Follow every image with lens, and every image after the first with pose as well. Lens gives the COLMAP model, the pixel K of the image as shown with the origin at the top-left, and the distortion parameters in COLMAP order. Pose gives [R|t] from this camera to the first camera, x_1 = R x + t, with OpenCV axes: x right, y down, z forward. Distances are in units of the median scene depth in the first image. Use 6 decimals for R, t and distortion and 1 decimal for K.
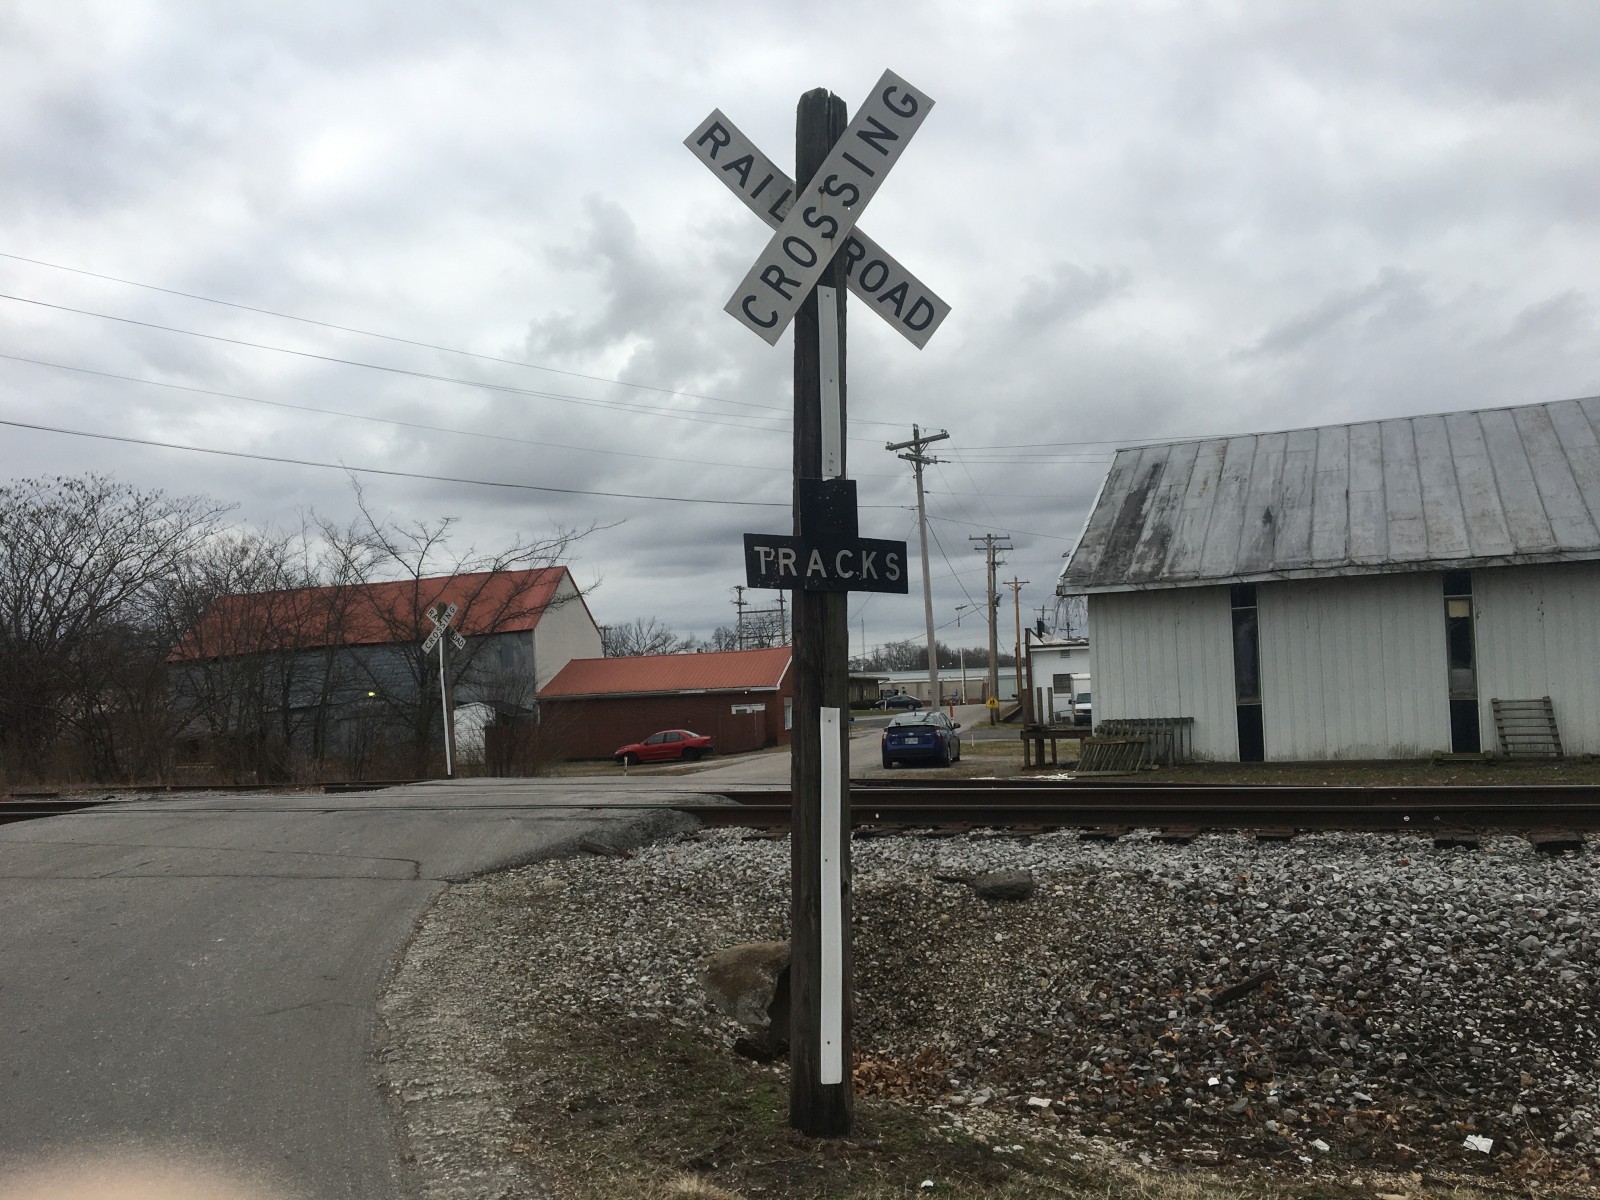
lens RADIAL K [[1348.4, 0, 797.8], [0, 1348.4, 593.1], [0, 0, 1]] dist [0.119020, -0.190025]
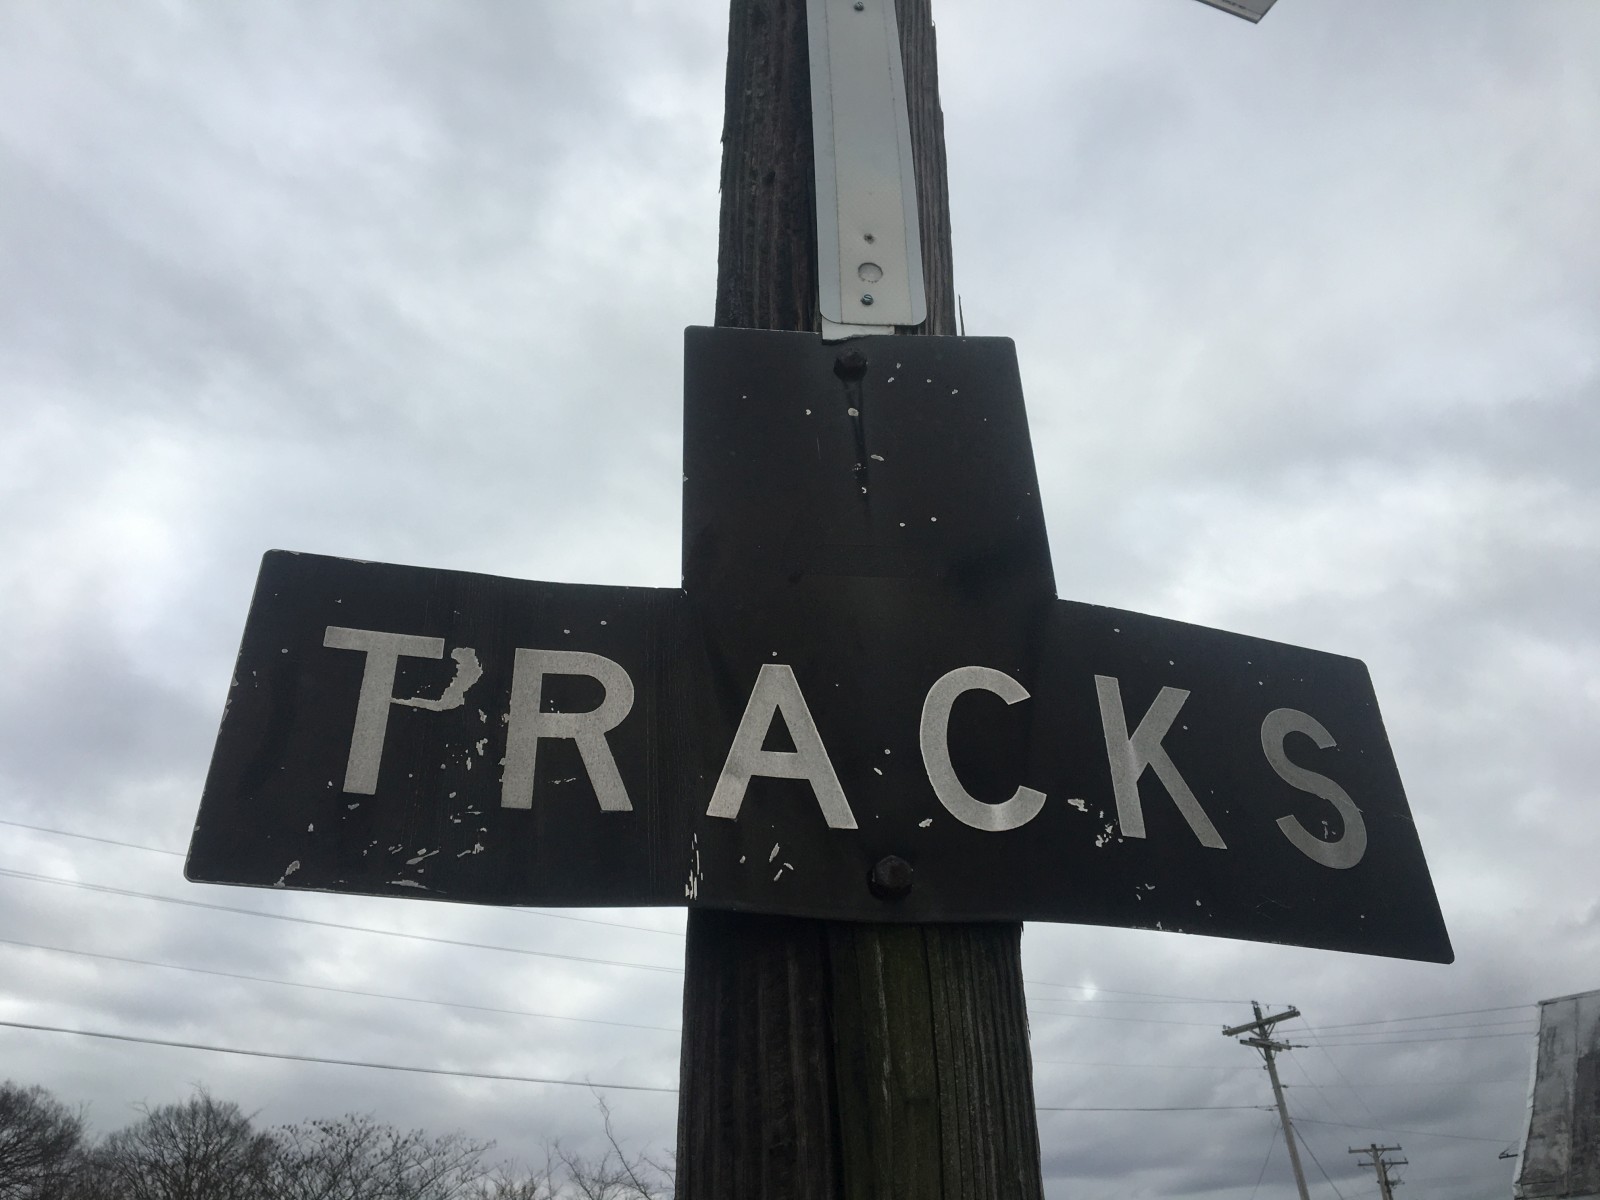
lens RADIAL K [[1341.8, 0, 777.5], [0, 1341.8, 598.9], [0, 0, 1]] dist [0.057019, -0.079995]
pose [[0.970073, -0.130285, -0.204899, 0.029420], [0.029880, 0.901497, -0.431752, 0.018098], [0.240966, 0.412708, 0.878412, 0.549746]]
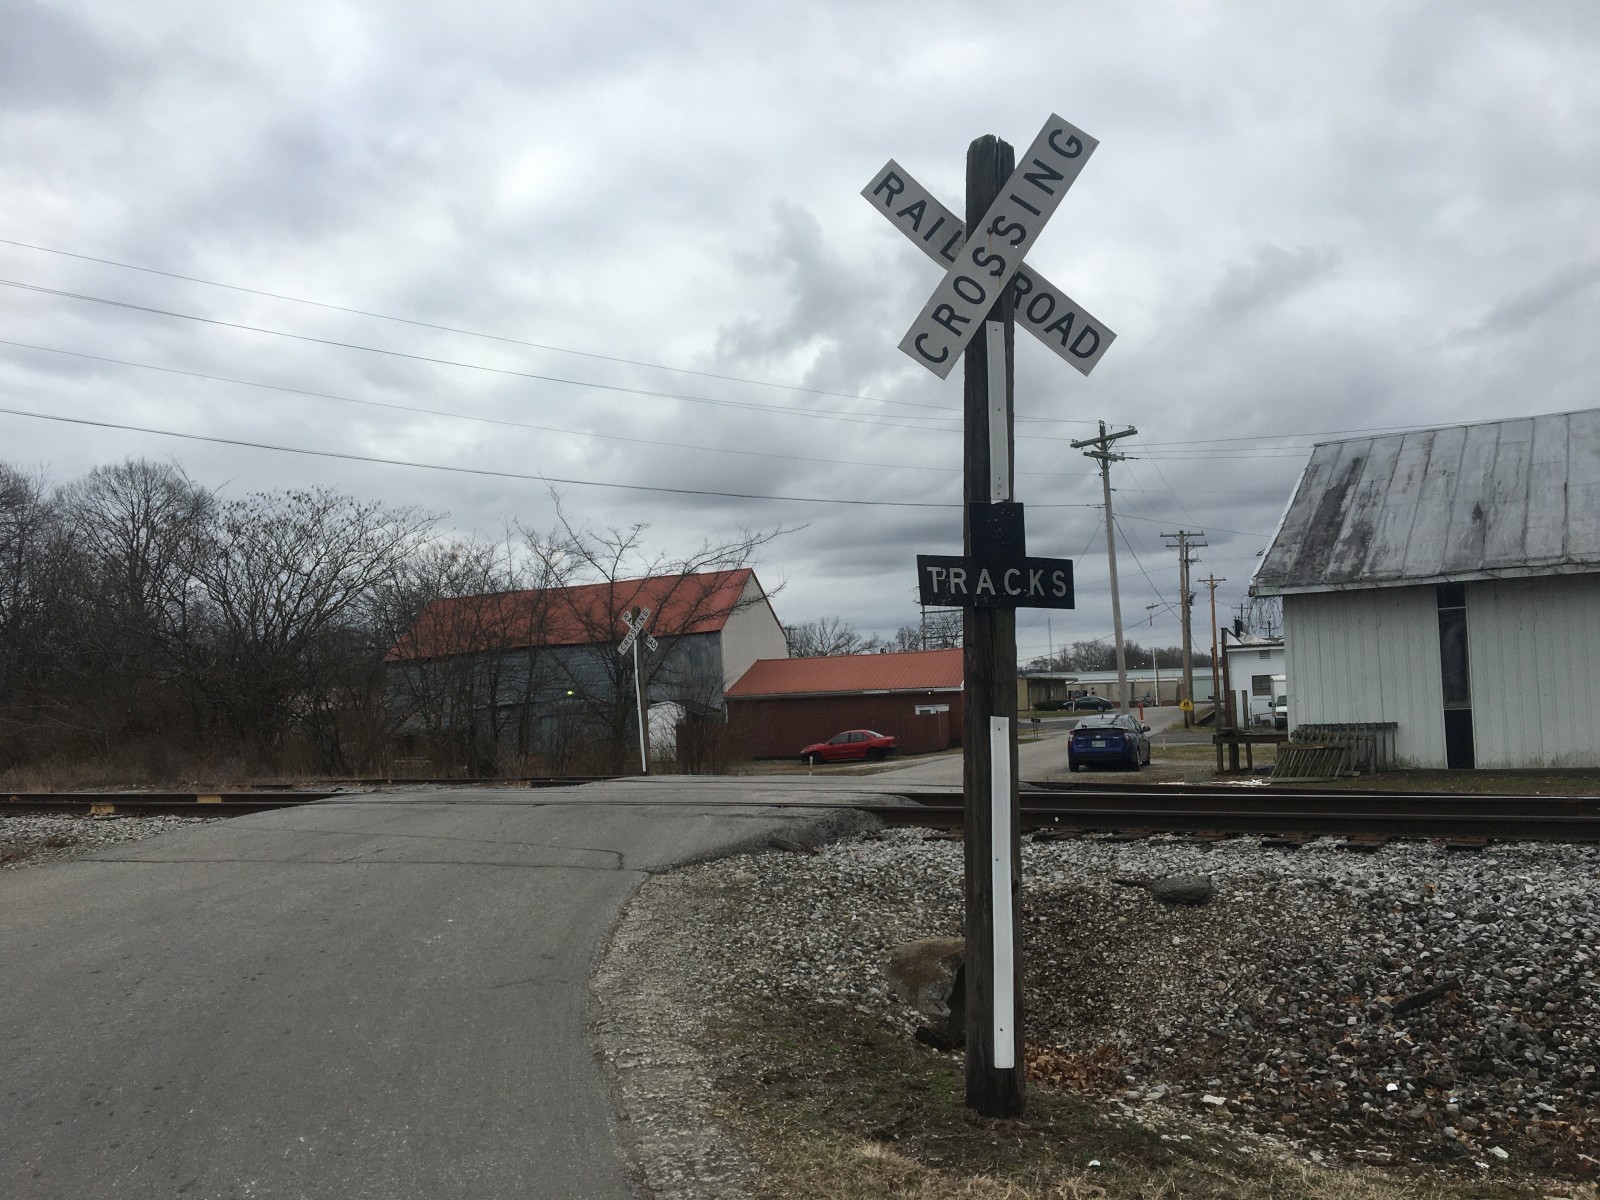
lens RADIAL K [[1355.0, 0, 801.2], [0, 1355.0, 587.7], [0, 0, 1]] dist [0.102773, -0.128706]
pose [[0.991145, -0.007354, -0.132577, 0.007310], [0.006931, 0.999969, -0.003657, -0.009178], [0.132600, 0.002706, 0.991166, -0.055030]]
